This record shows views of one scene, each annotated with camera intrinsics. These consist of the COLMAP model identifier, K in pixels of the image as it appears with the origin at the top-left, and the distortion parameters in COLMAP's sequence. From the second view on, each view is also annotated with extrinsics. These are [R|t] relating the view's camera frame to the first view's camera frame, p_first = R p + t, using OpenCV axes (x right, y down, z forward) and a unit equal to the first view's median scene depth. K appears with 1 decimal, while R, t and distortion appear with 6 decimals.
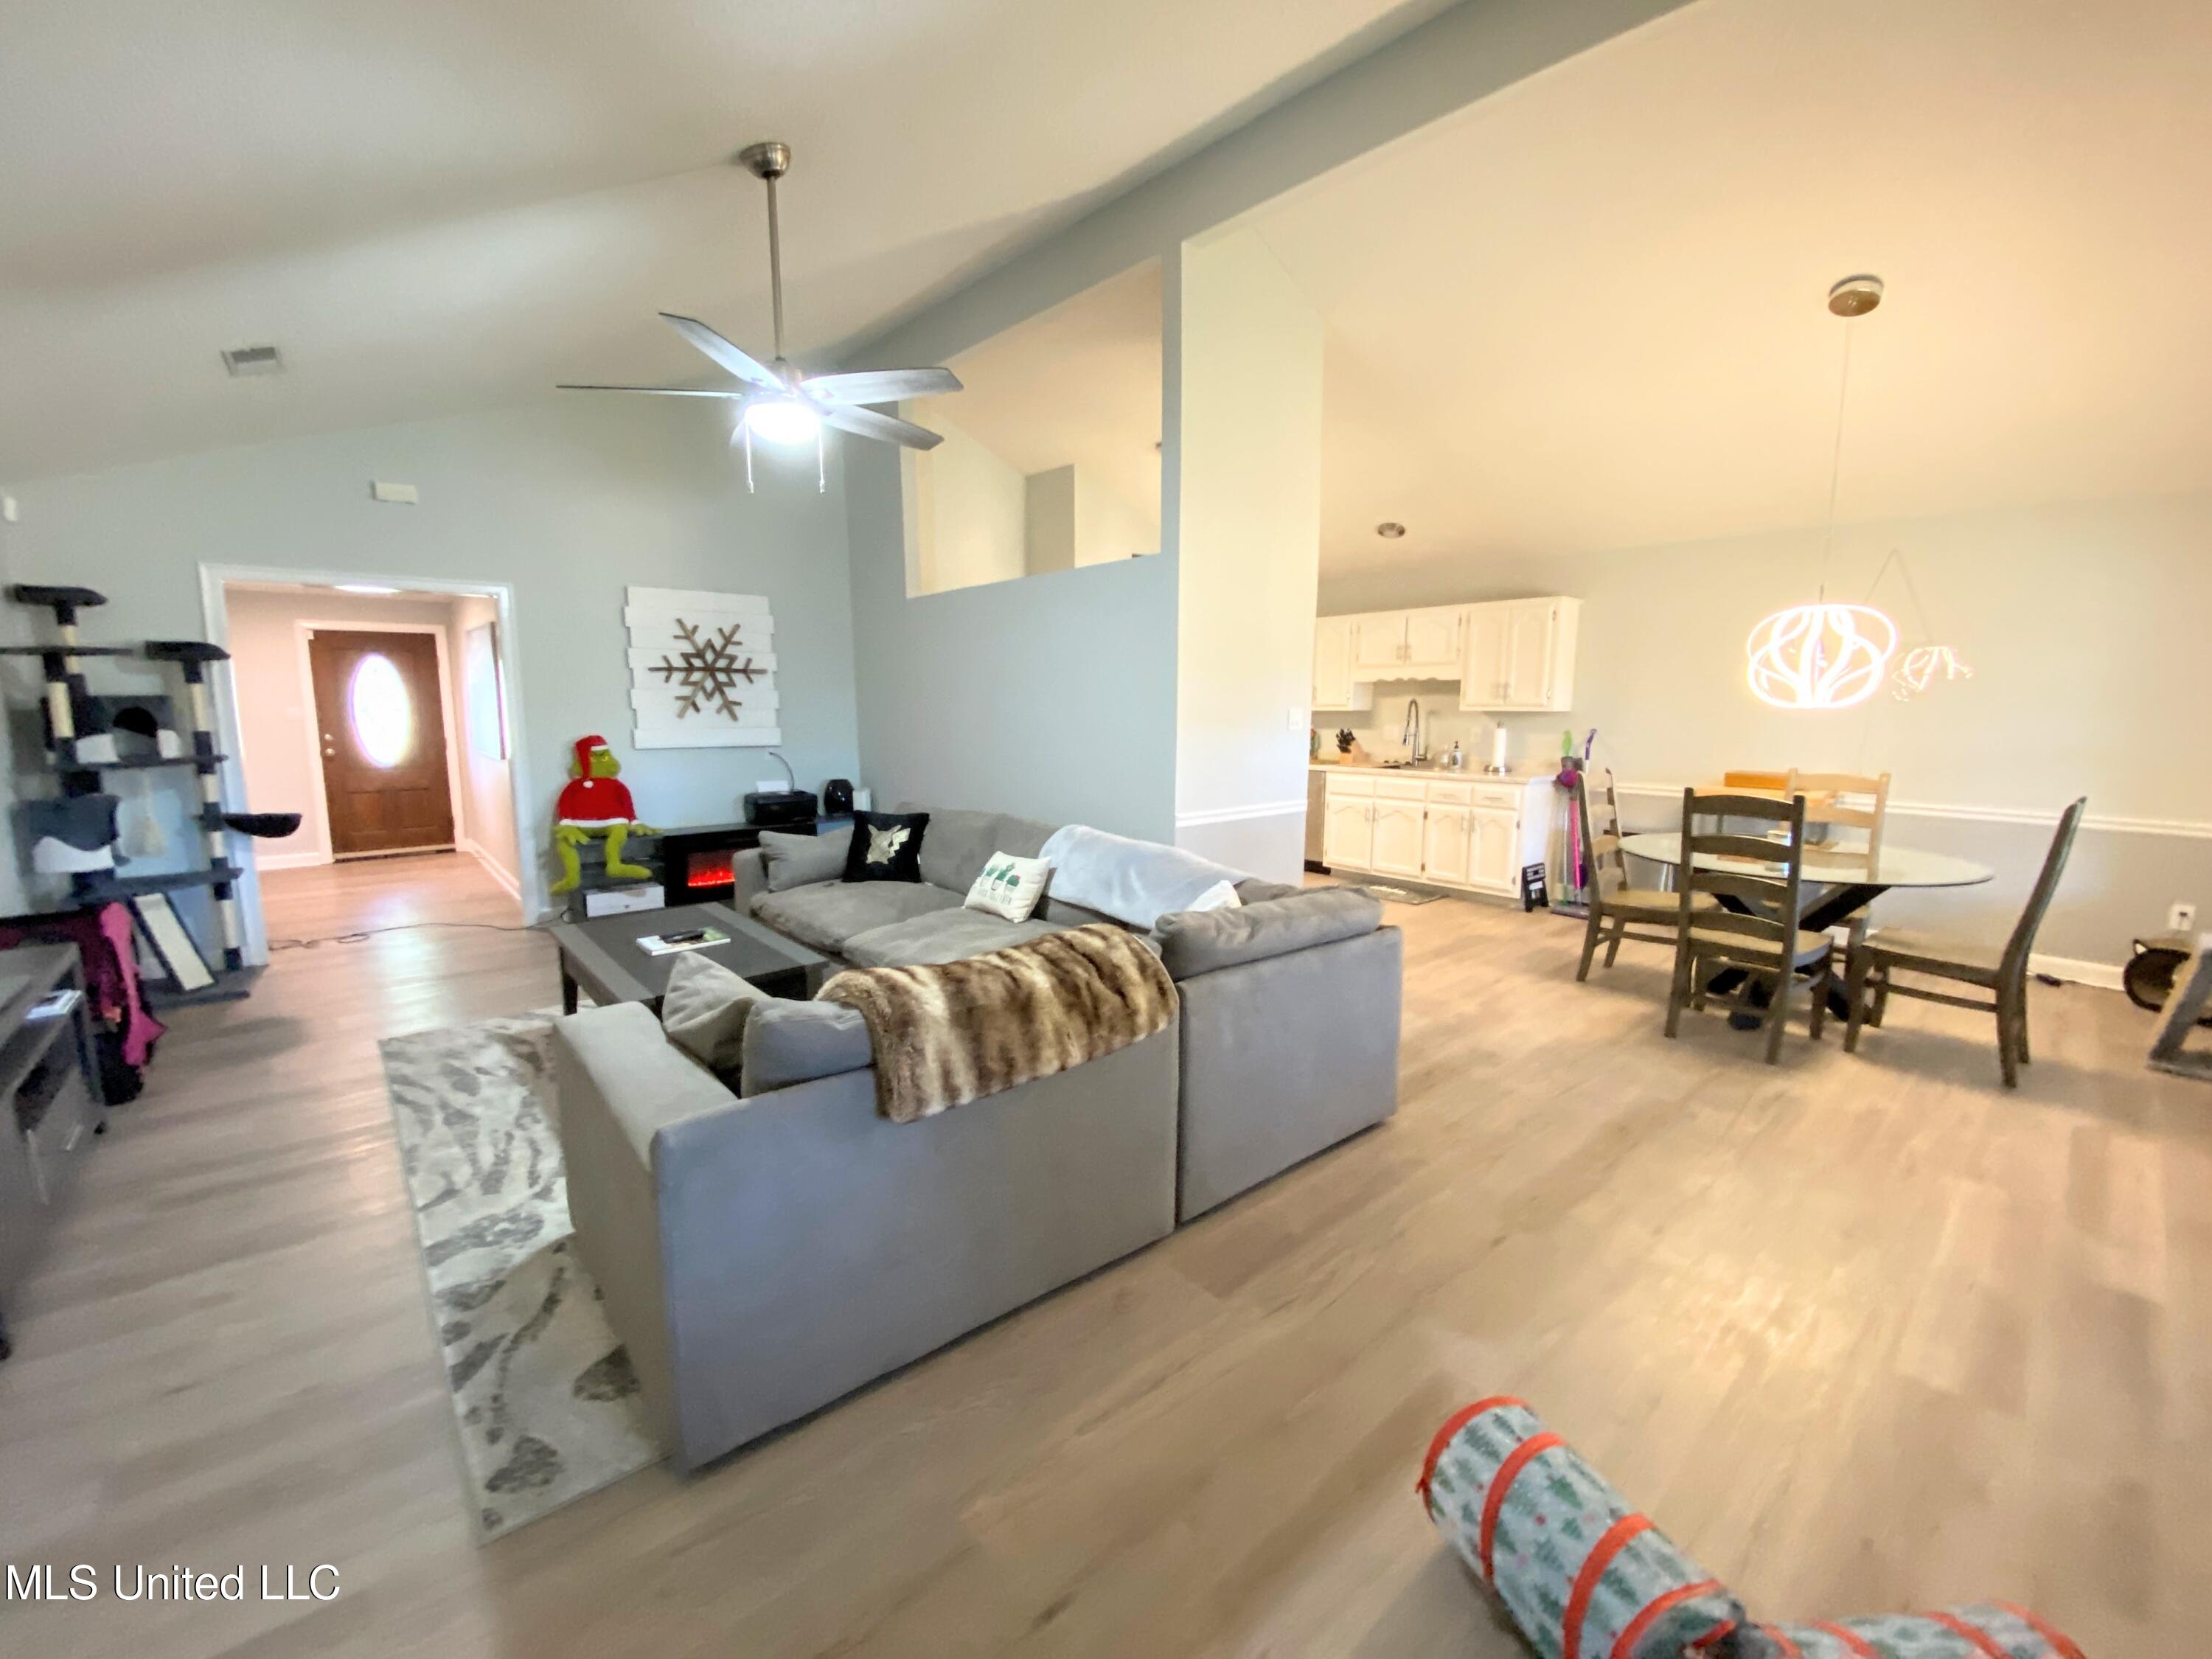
lens RADIAL K [[886.3, 0, 1098.1], [0, 886.3, 824.5], [0, 0, 1]] dist [0.000360, -0.015987]
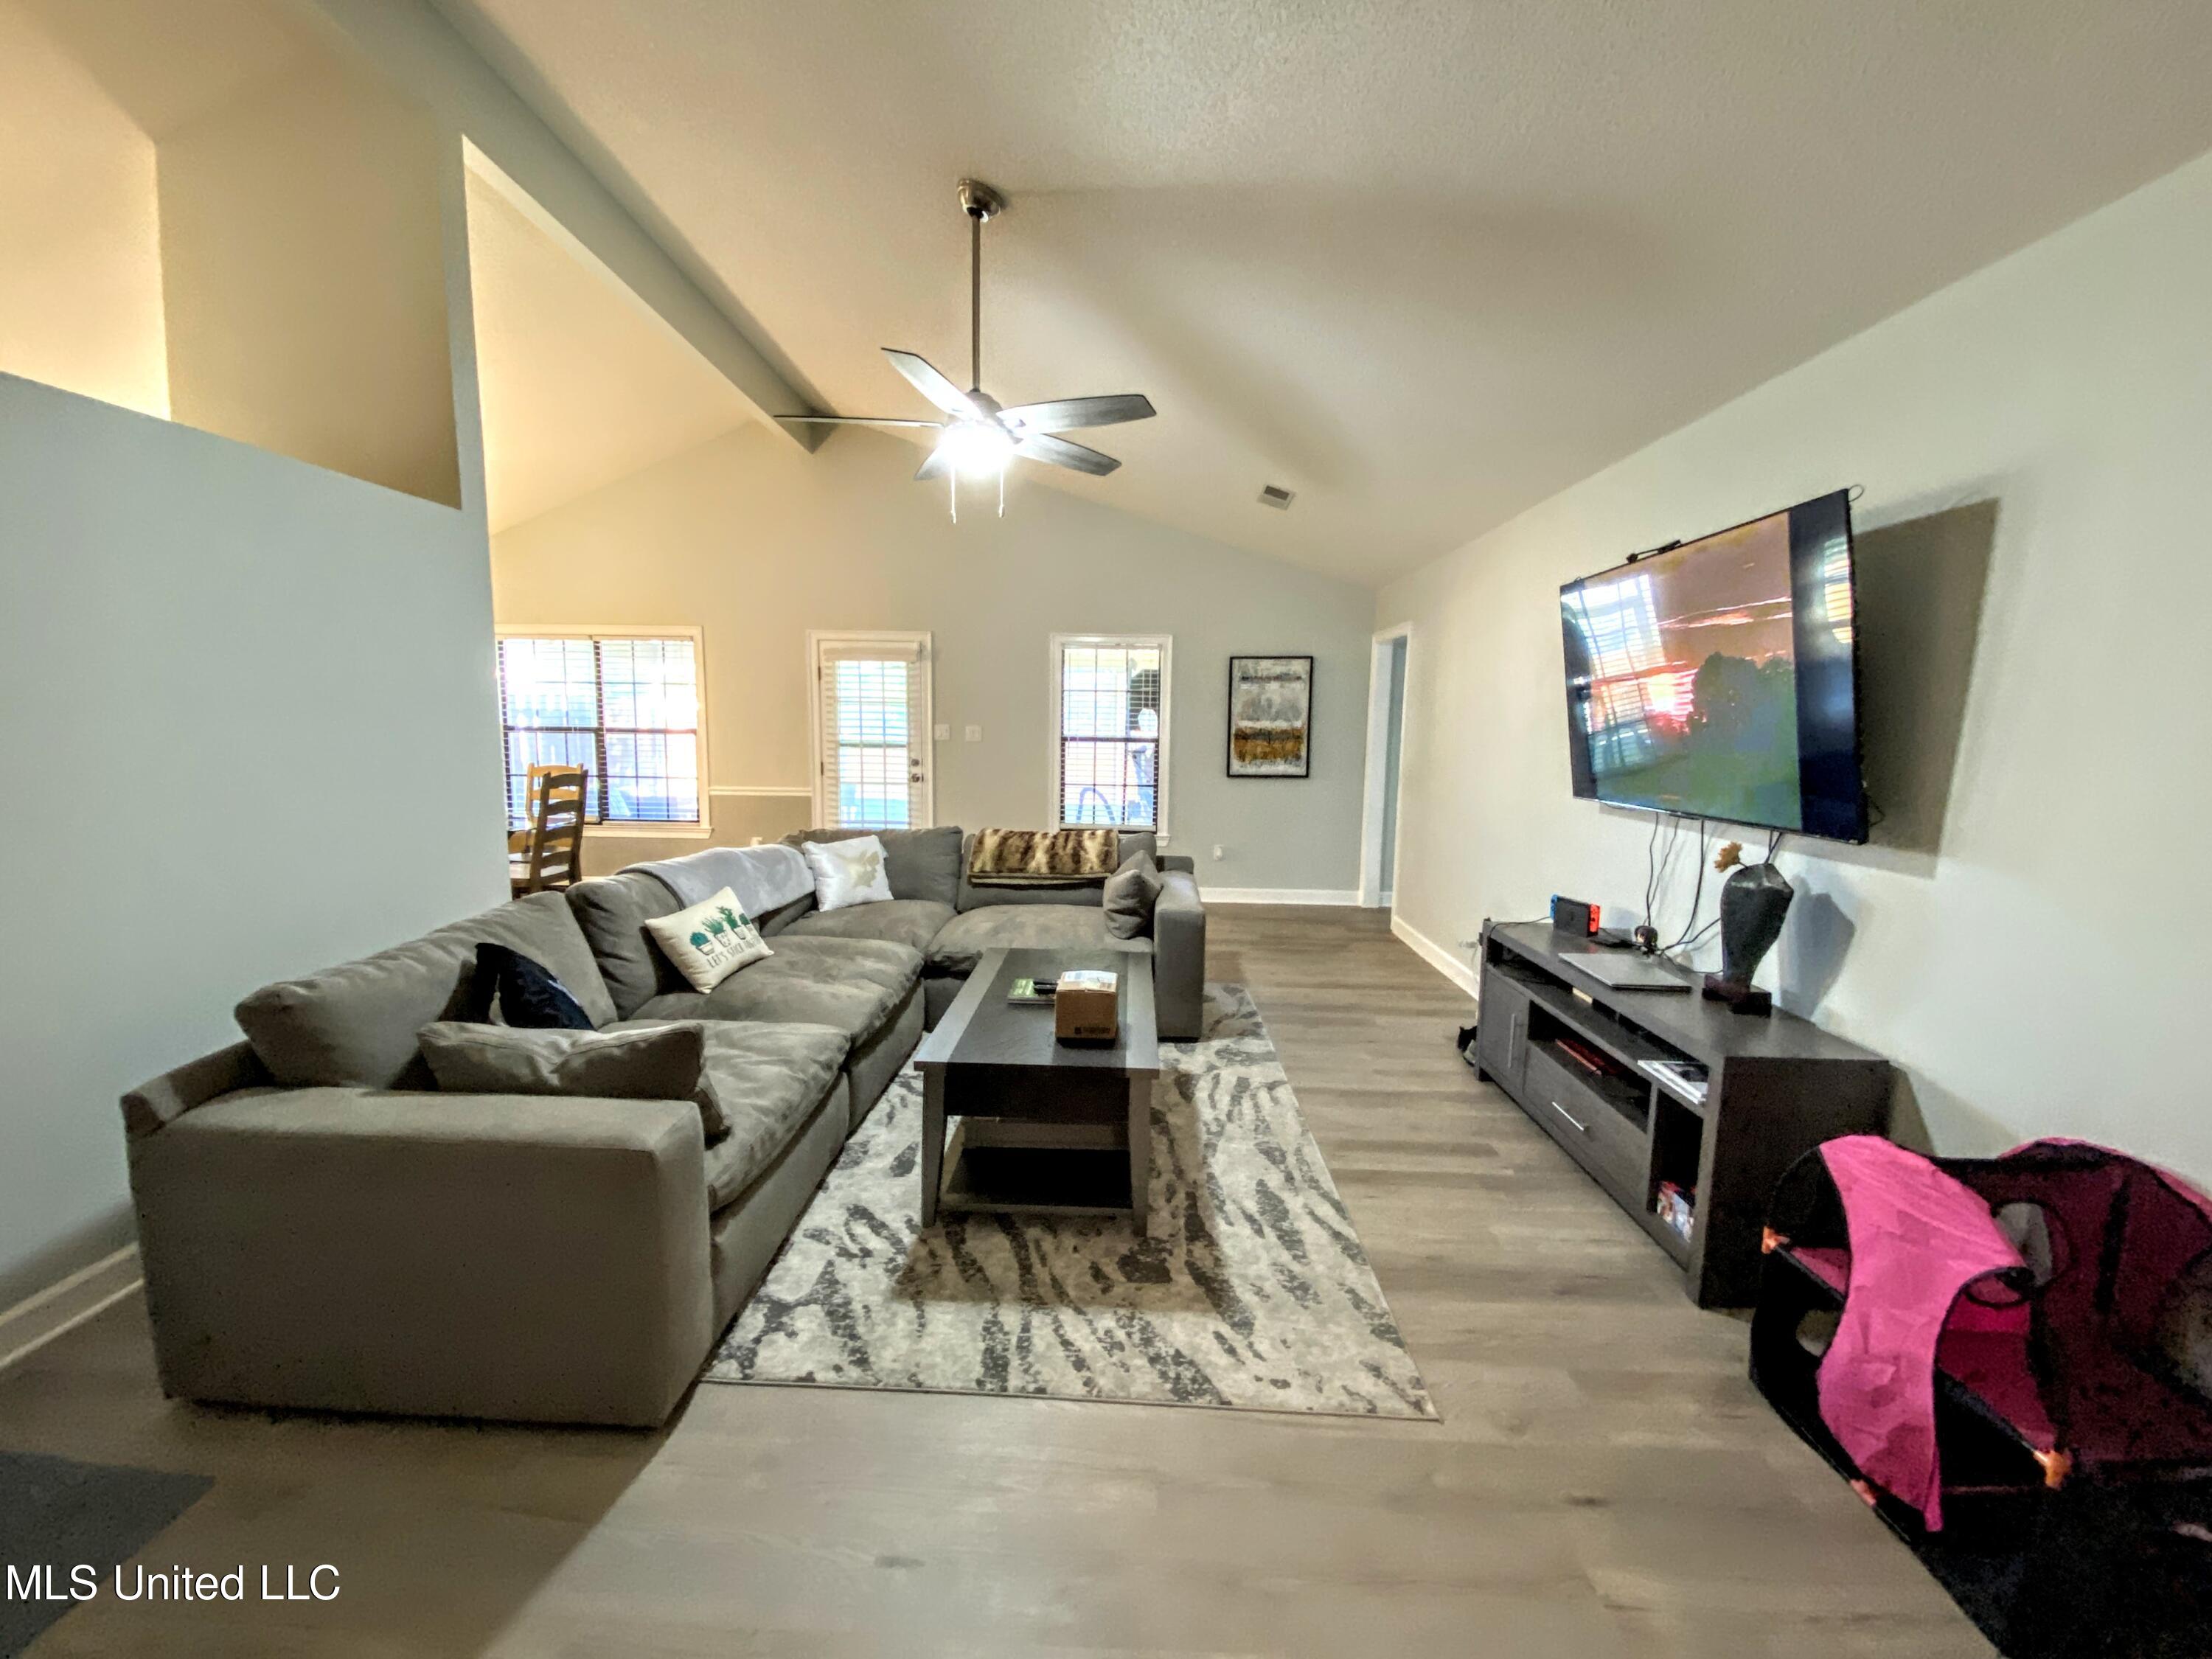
lens RADIAL K [[886.3, 0, 1098.1], [0, 886.3, 824.5], [0, 0, 1]] dist [0.000360, -0.015987]
pose [[-0.728968, -0.089037, 0.678732, -1.160527], [0.078434, 0.974112, 0.212025, -0.227695], [-0.680039, 0.207795, -0.703113, 1.662037]]
